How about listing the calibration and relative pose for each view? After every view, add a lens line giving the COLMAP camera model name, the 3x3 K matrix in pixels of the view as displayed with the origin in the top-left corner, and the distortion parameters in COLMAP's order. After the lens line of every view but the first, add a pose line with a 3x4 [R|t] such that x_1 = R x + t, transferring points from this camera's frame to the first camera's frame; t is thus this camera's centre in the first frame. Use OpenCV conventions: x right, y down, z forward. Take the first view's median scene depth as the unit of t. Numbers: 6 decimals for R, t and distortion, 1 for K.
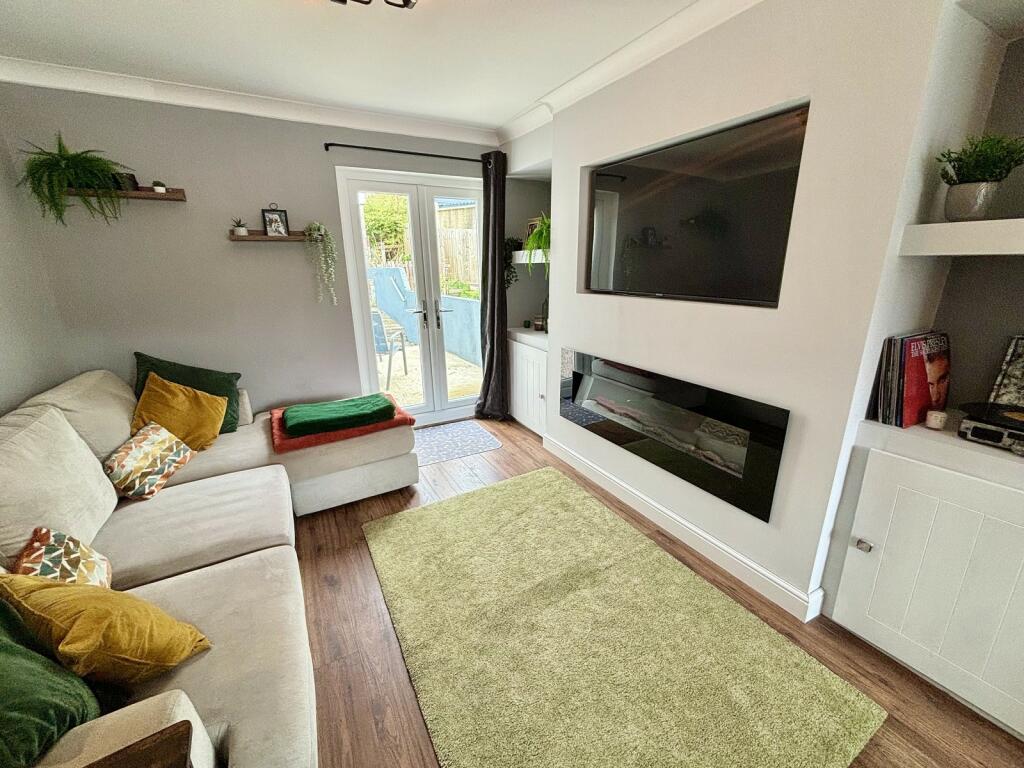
lens RADIAL K [[412.7, 0, 509.6], [0, 412.7, 384.0], [0, 0, 1]] dist [0.001481, -0.000048]
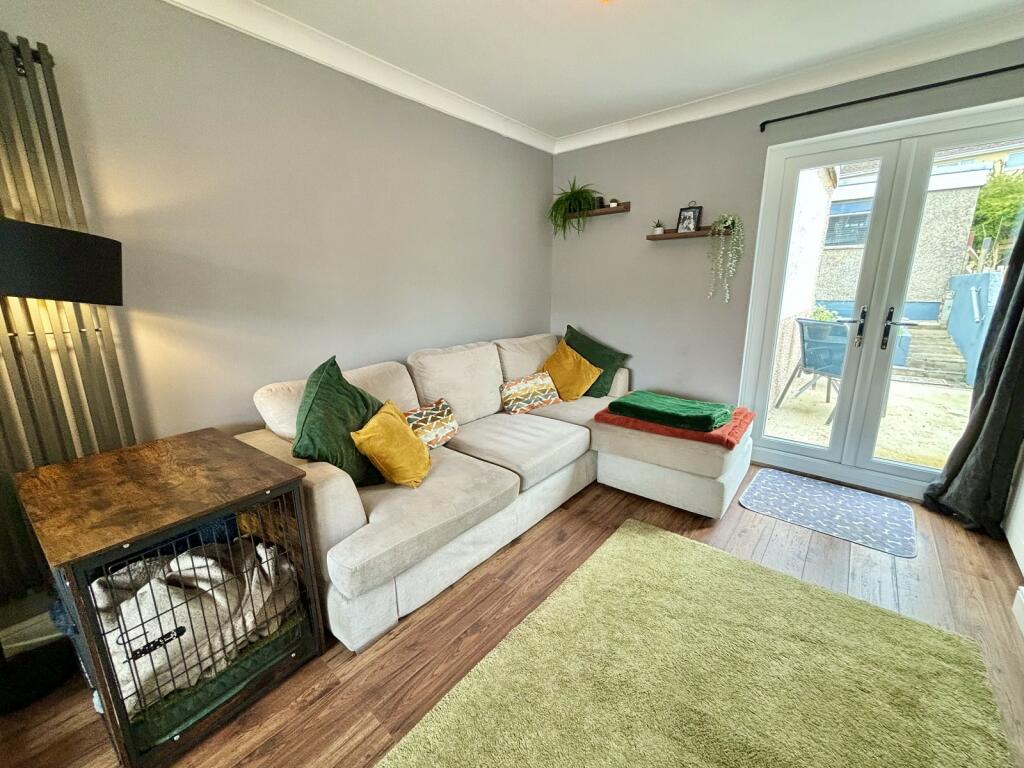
lens RADIAL K [[412.7, 0, 506.1], [0, 412.7, 382.0], [0, 0, 1]] dist [0.001481, -0.000048]
pose [[0.354243, 0.227663, -0.907018, 0.322076], [-0.255518, 0.956569, 0.140306, -0.029306], [0.899568, 0.182057, 0.397030, 0.259056]]
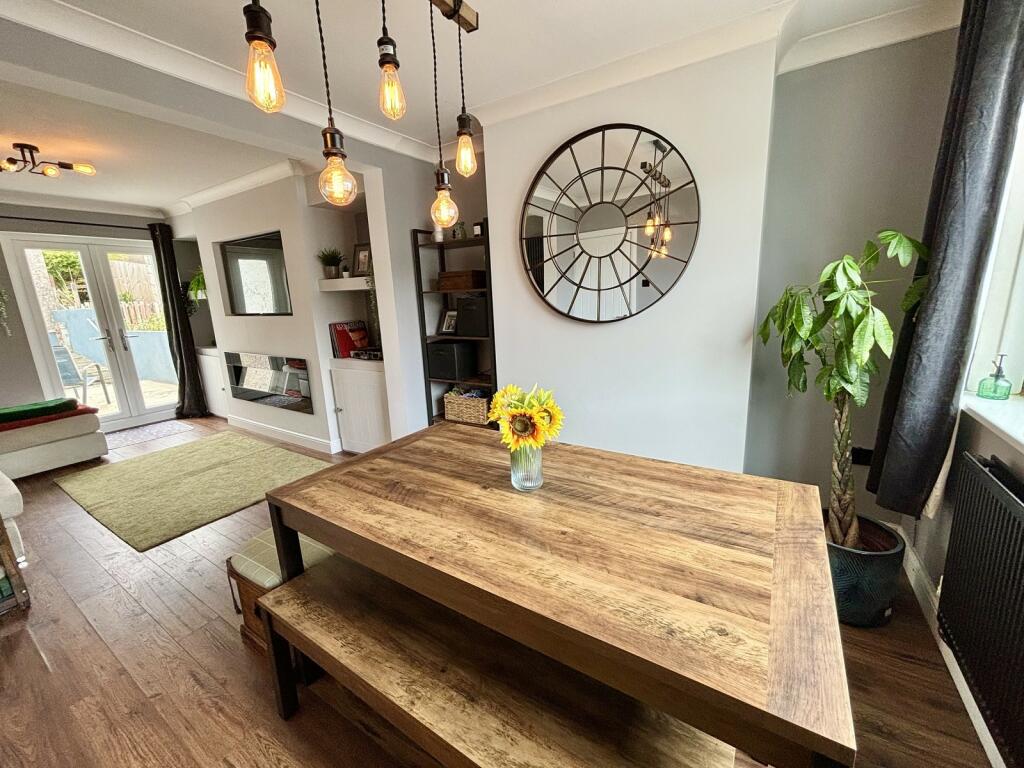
lens RADIAL K [[412.7, 0, 513.2], [0, 412.7, 382.8], [0, 0, 1]] dist [0.001481, -0.000048]
pose [[0.875944, -0.121416, 0.466884, 0.374040], [0.159378, 0.986301, -0.042523, 0.291379], [-0.455325, 0.111659, 0.883296, -0.935950]]
